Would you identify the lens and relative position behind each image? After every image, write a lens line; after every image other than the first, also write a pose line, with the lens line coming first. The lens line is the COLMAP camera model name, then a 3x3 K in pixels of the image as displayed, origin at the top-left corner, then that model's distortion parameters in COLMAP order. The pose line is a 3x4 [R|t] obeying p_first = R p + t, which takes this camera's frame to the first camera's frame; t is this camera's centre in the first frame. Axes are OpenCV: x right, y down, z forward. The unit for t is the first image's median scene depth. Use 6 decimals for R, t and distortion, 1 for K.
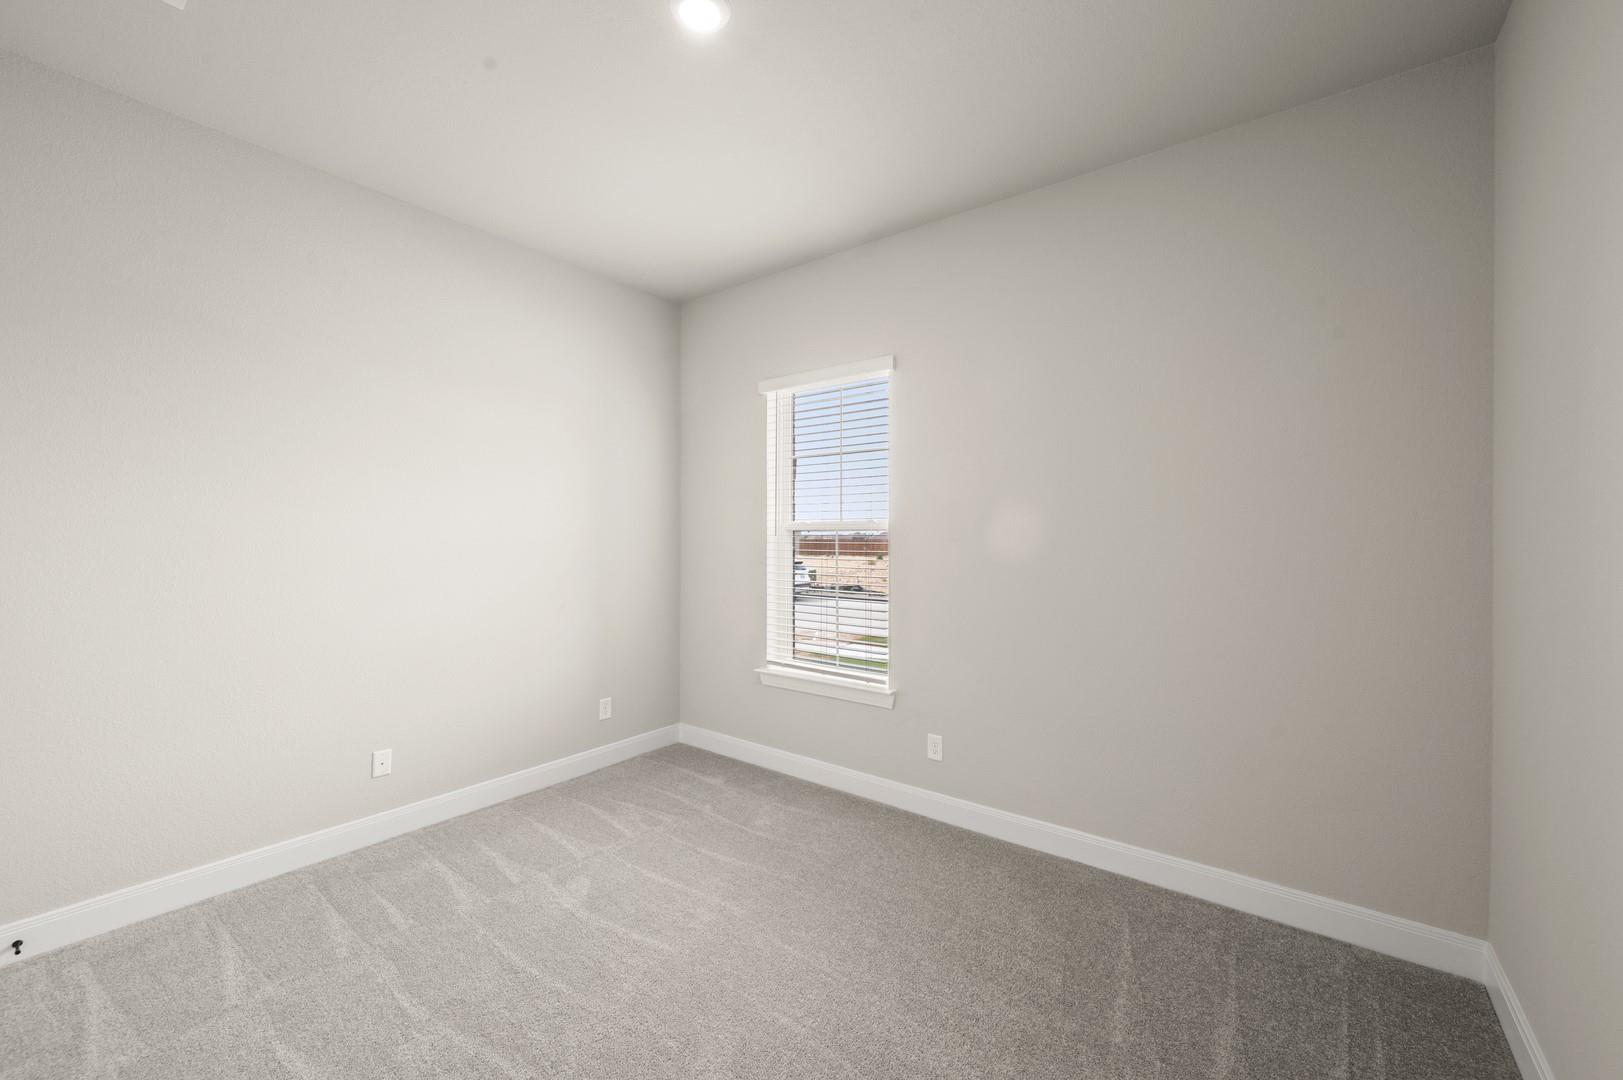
lens RADIAL K [[645.7, 0, 813.0], [0, 645.7, 537.2], [0, 0, 1]] dist [-0.002787, 0.000426]
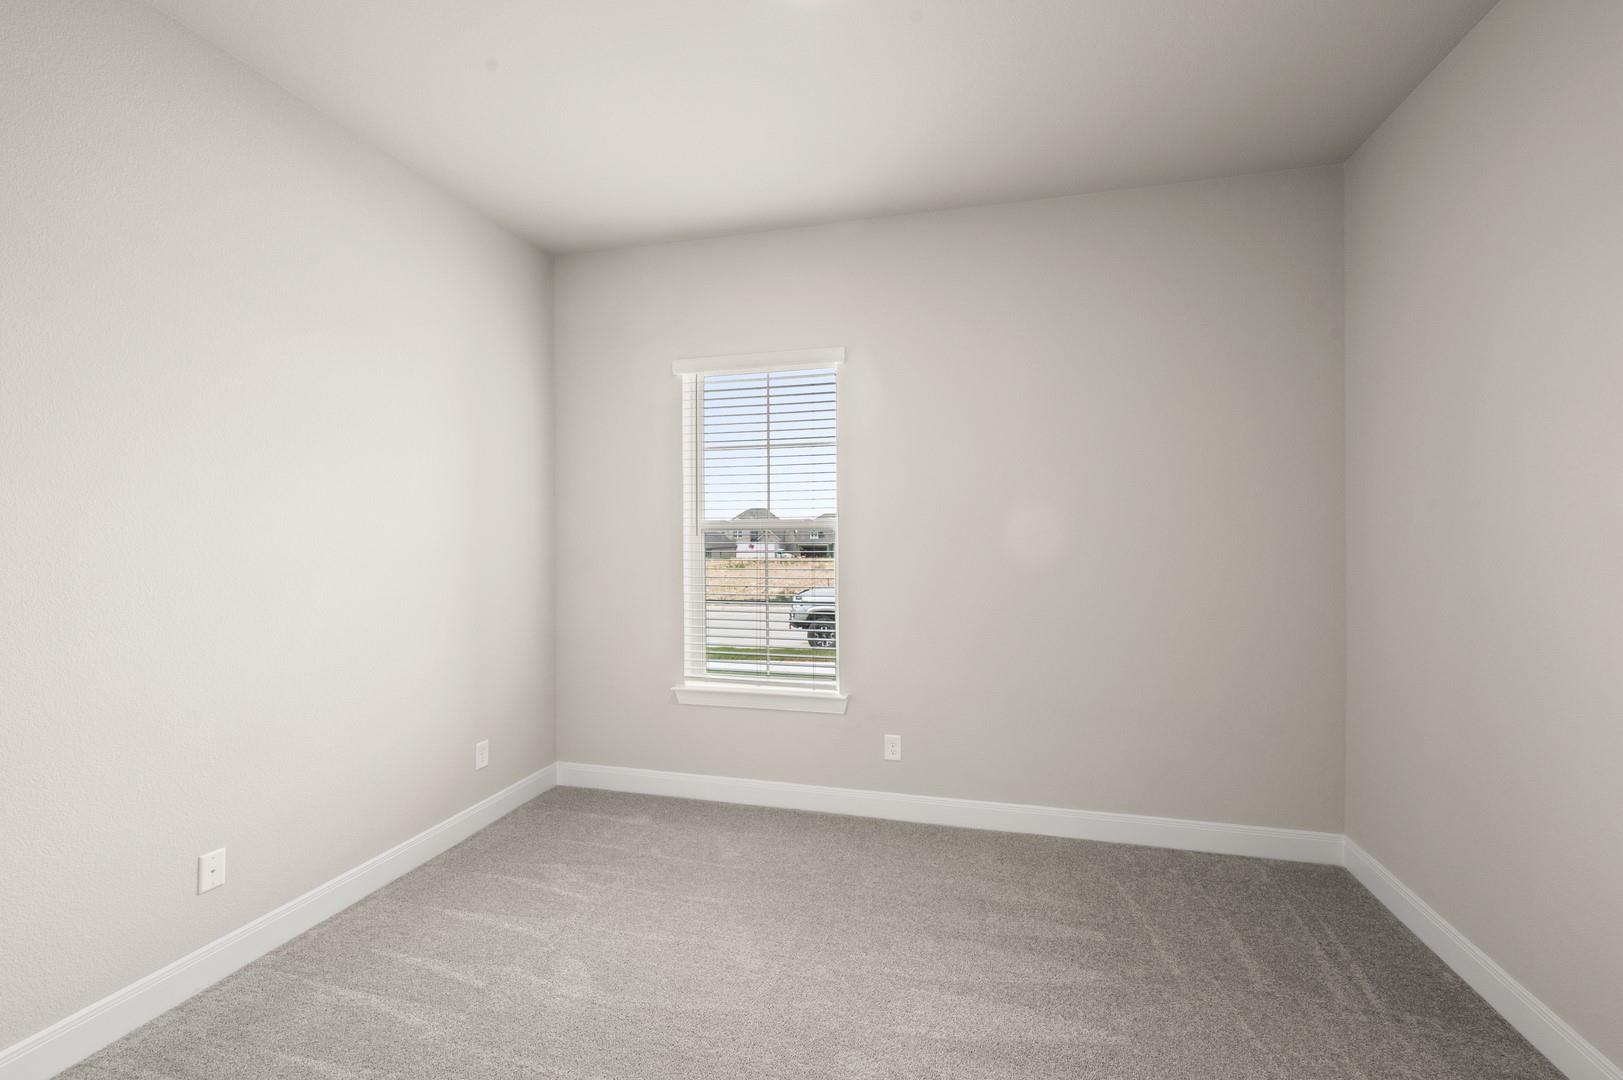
lens RADIAL K [[694.3, 0, 812.0], [0, 694.3, 538.3], [0, 0, 1]] dist [0.000892, -0.000755]
pose [[0.920156, -0.007426, 0.391483, -0.338303], [0.006808, 0.999972, 0.002967, -0.000336], [-0.391494, -0.000065, 0.920181, 0.065291]]
